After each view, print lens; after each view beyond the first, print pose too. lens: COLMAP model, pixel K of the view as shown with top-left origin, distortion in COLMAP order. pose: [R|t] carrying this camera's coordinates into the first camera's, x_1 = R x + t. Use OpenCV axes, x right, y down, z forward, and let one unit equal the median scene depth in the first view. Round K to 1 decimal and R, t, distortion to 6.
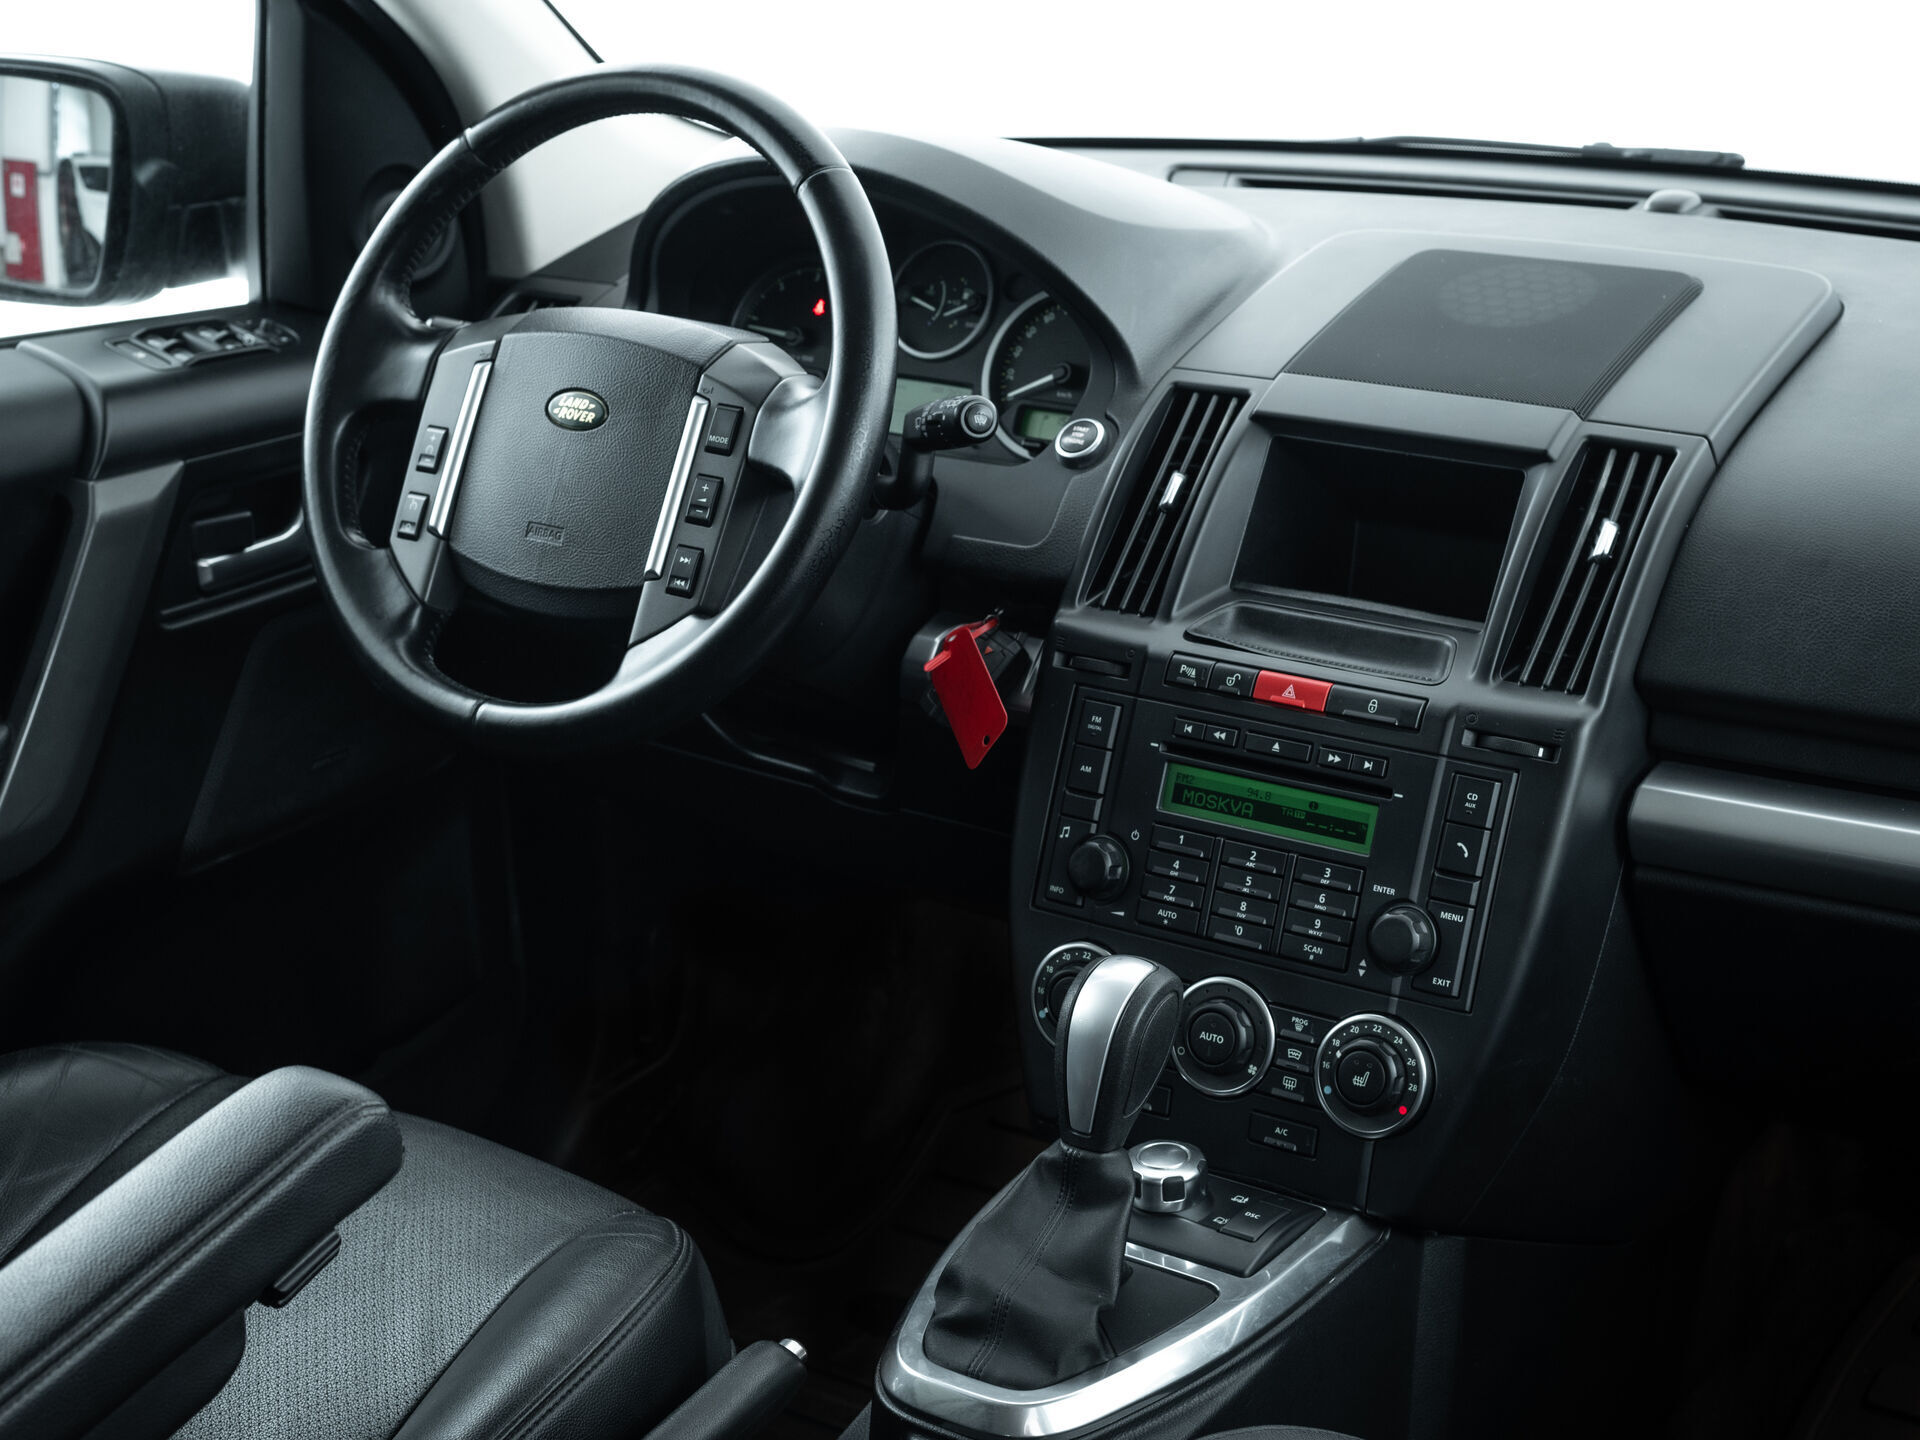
lens RADIAL K [[3213.8, 0, 960.0], [0, 3213.8, 720.0], [0, 0, 1]] dist [-0.023224, 0.316054]
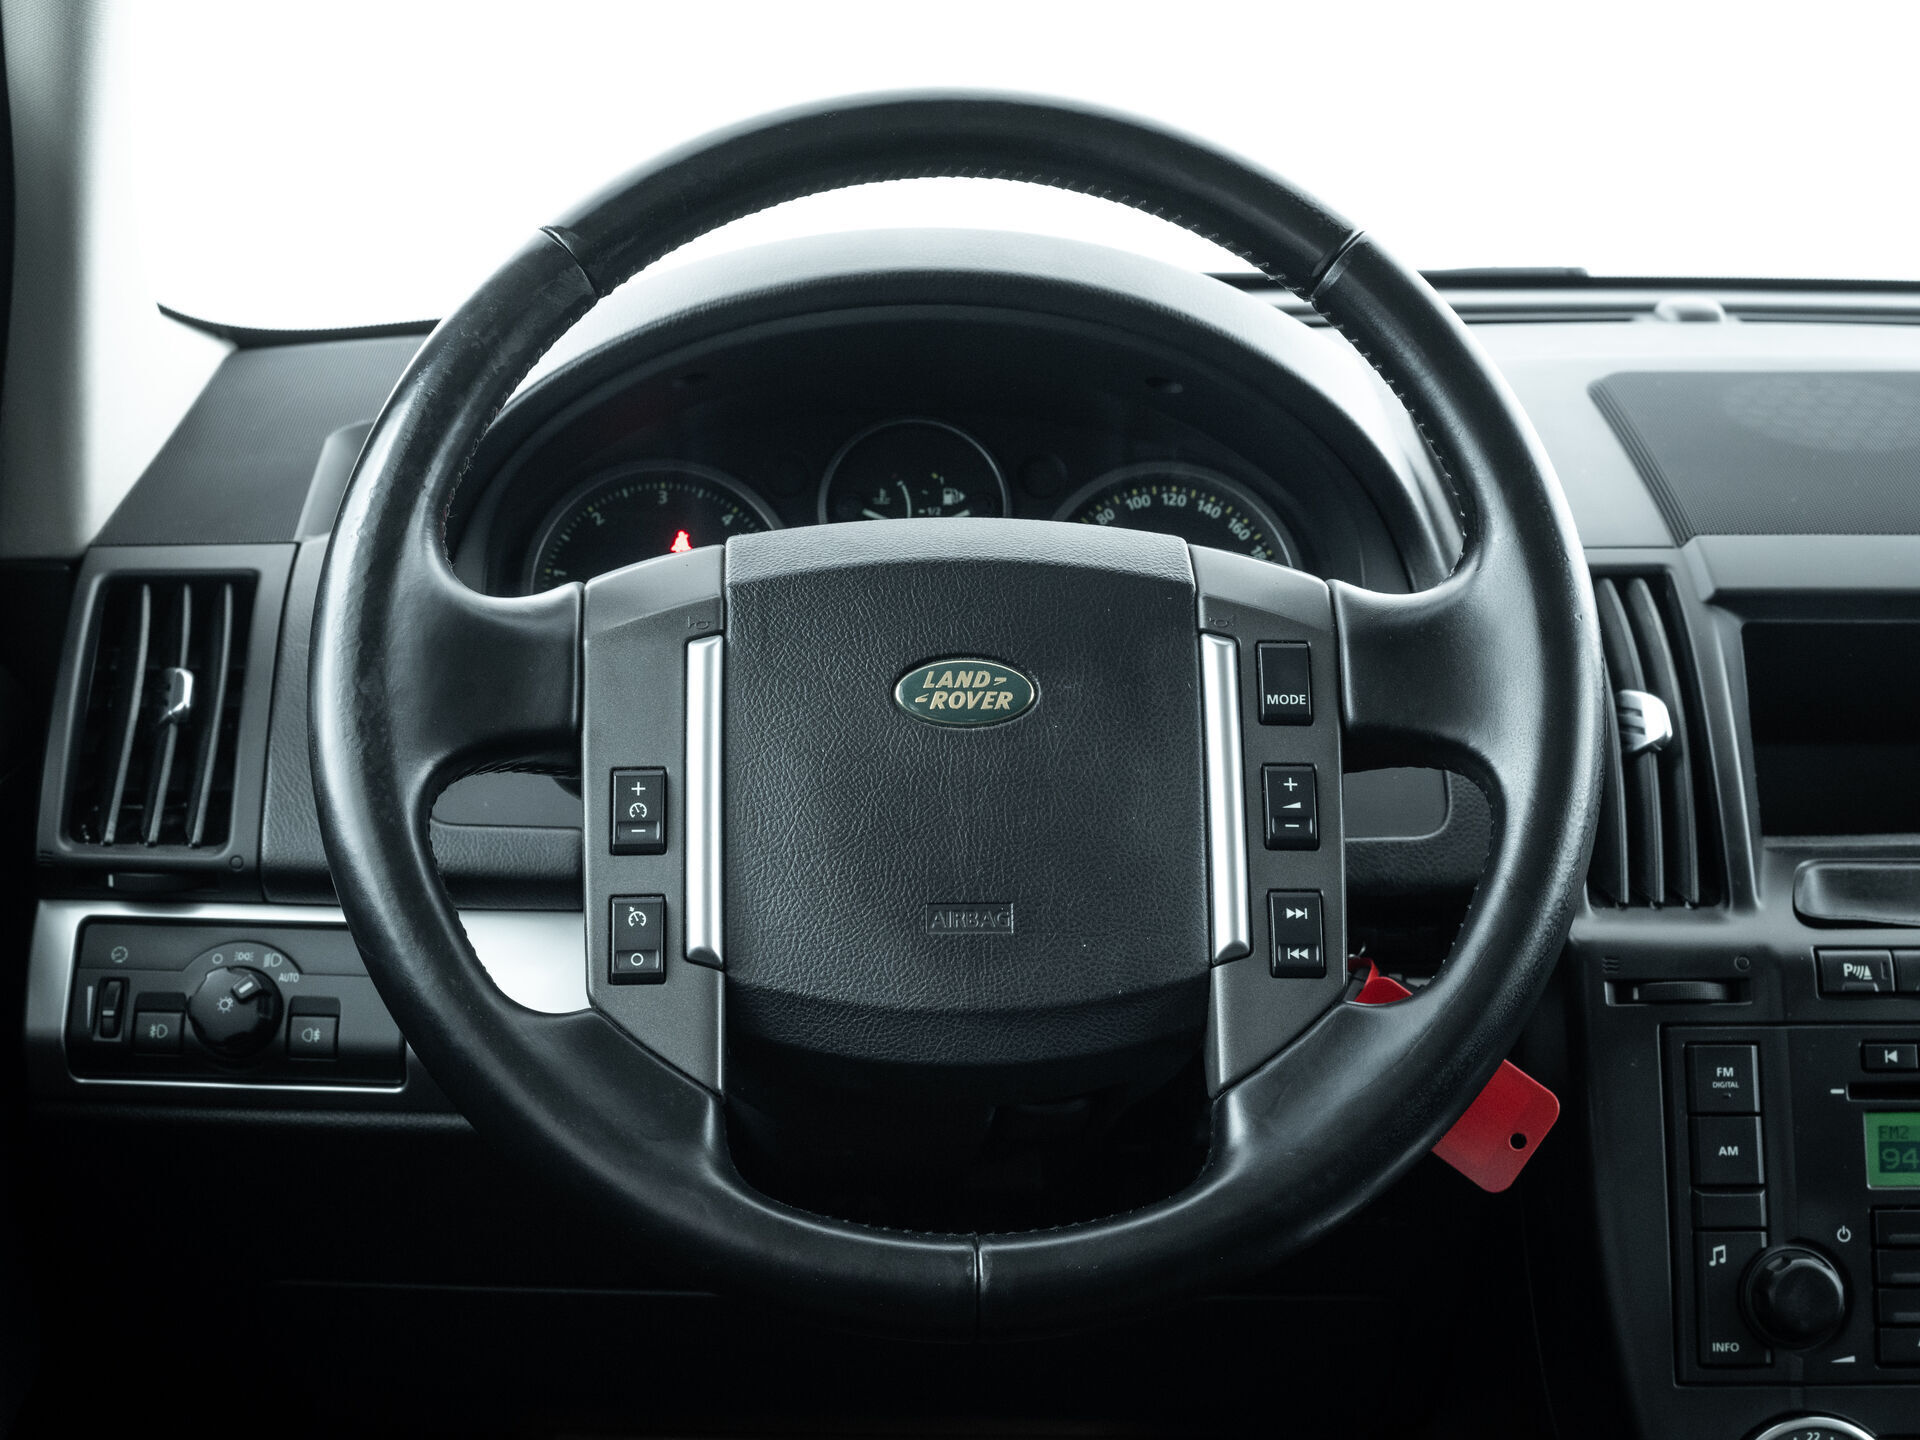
lens RADIAL K [[3286.9, 0, 960.0], [0, 3286.9, 720.0], [0, 0, 1]] dist [0.020118, -0.095205]
pose [[0.789896, -0.112415, 0.602849, -0.479683], [0.175351, 0.983413, -0.046378, -0.067451], [-0.587636, 0.142344, 0.796506, 0.564448]]
